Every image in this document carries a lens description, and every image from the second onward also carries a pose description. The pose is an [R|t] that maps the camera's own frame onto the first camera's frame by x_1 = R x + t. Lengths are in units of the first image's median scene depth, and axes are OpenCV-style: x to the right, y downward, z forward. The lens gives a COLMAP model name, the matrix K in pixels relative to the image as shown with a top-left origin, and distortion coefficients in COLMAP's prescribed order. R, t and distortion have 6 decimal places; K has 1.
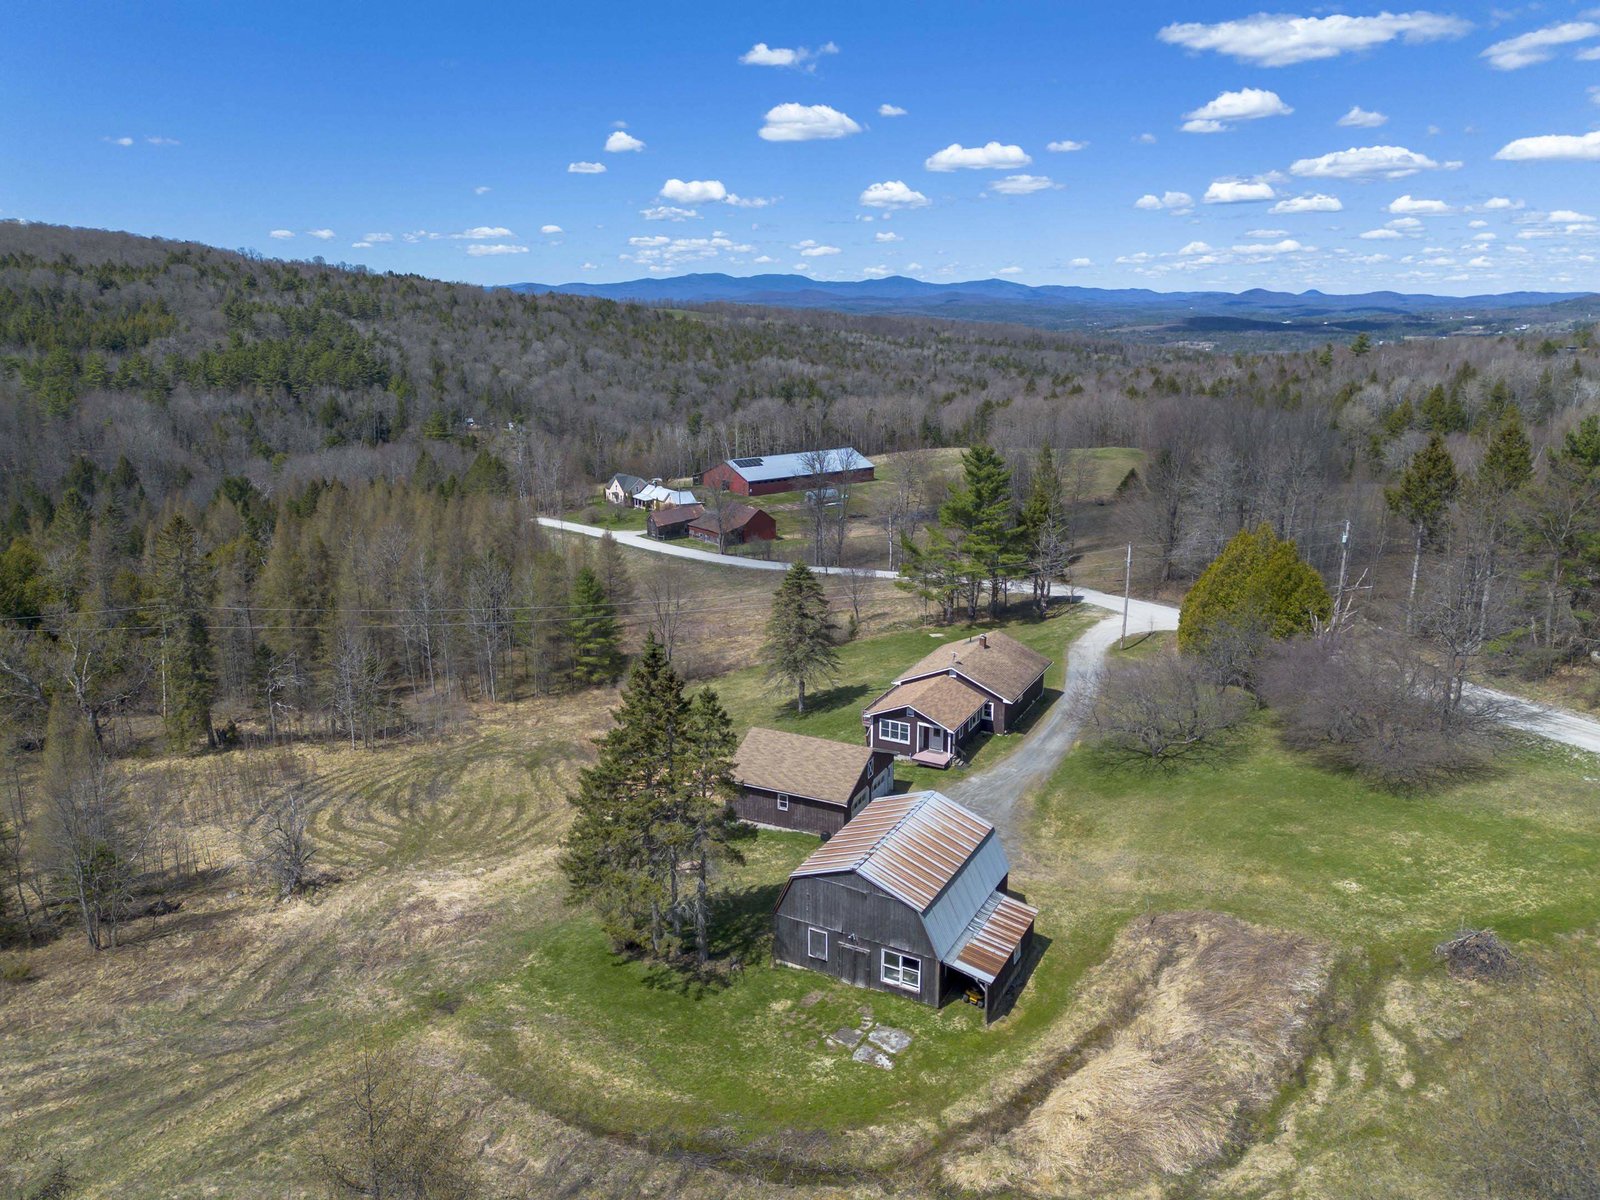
lens RADIAL K [[1125.3, 0, 802.9], [0, 1125.3, 592.8], [0, 0, 1]] dist [0.082358, -0.076264]
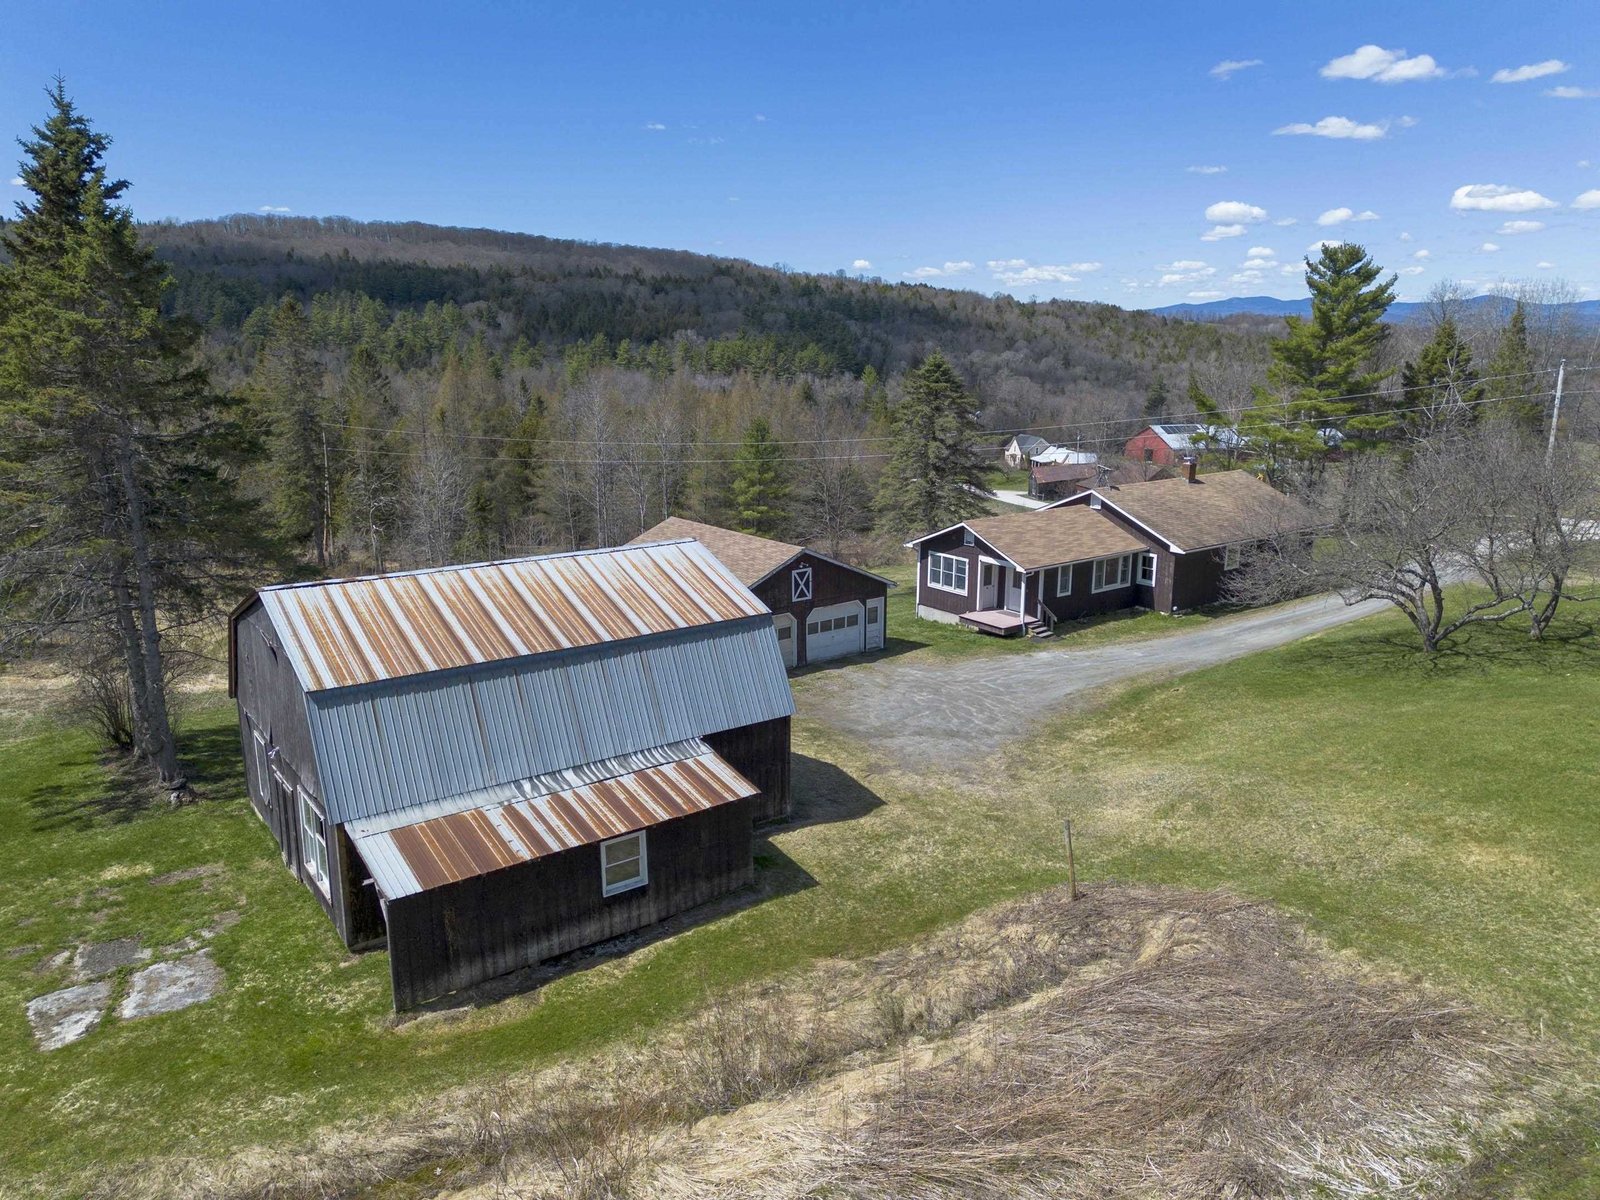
lens RADIAL K [[1125.3, 0, 802.9], [0, 1125.3, 592.8], [0, 0, 1]] dist [0.082358, -0.076264]
pose [[0.902325, 0.097042, -0.419991, 0.059400], [-0.106758, 0.994285, 0.000375, 0.032232], [0.417627, 0.044498, 0.907528, 0.100362]]
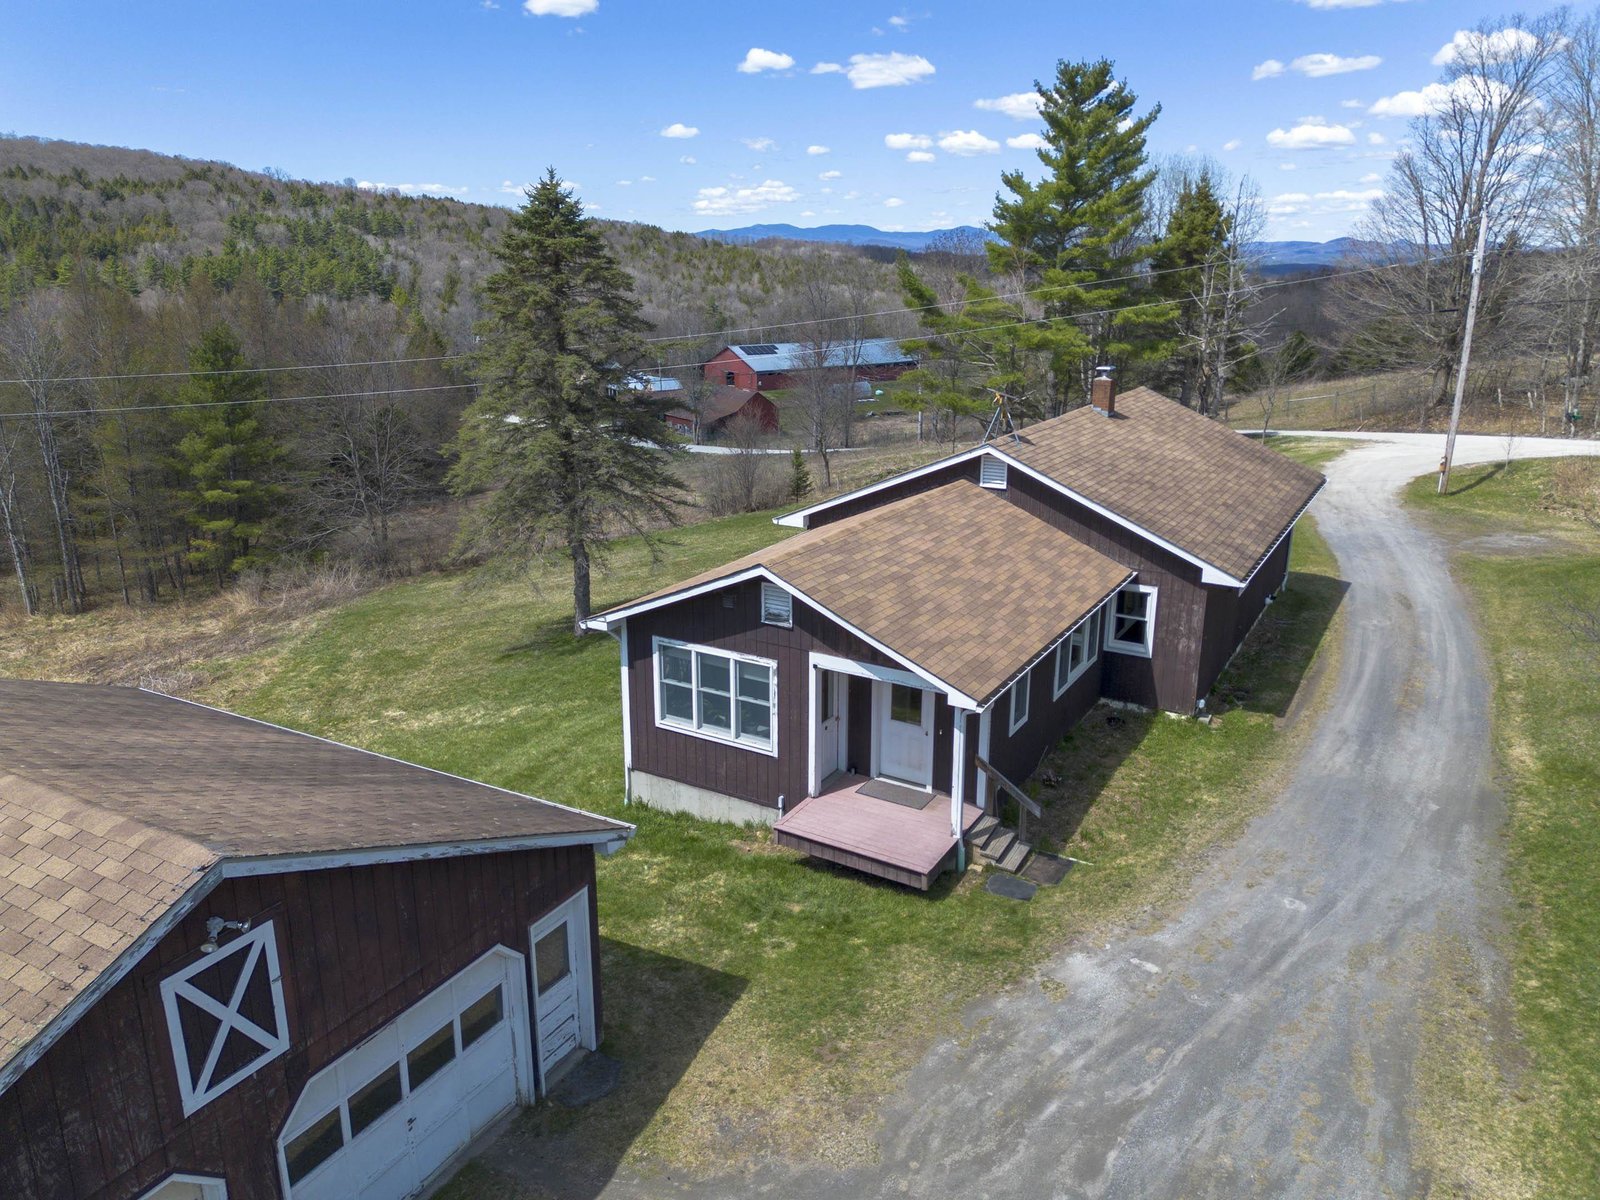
lens RADIAL K [[1125.3, 0, 802.9], [0, 1125.3, 592.8], [0, 0, 1]] dist [0.082358, -0.076264]
pose [[0.998417, 0.015181, -0.054163, 0.025197], [-0.013072, 0.999150, 0.039088, 0.021598], [0.054711, -0.038318, 0.997767, 0.179273]]
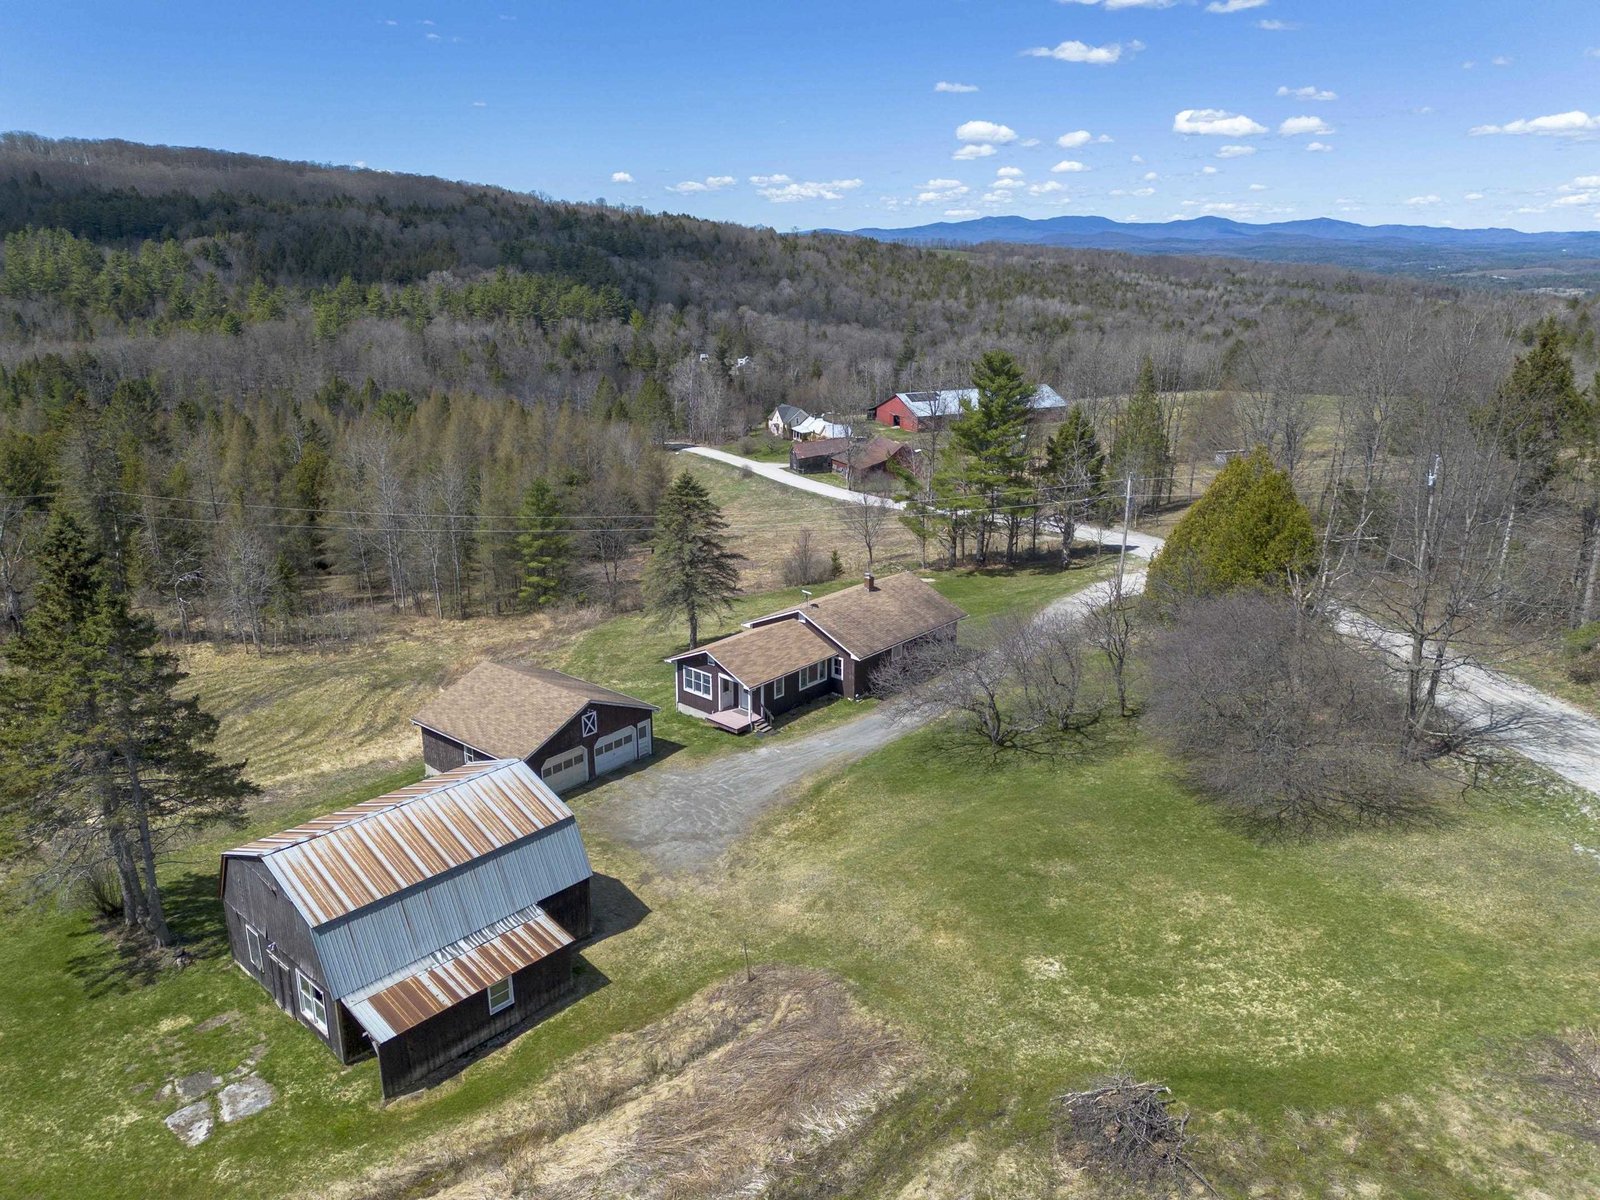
lens RADIAL K [[1125.3, 0, 802.9], [0, 1125.3, 592.8], [0, 0, 1]] dist [0.082358, -0.076264]
pose [[0.969514, 0.071121, -0.234488, 0.076974], [-0.060562, 0.996812, 0.051940, 0.003161], [0.237434, -0.036156, 0.970731, 0.056117]]
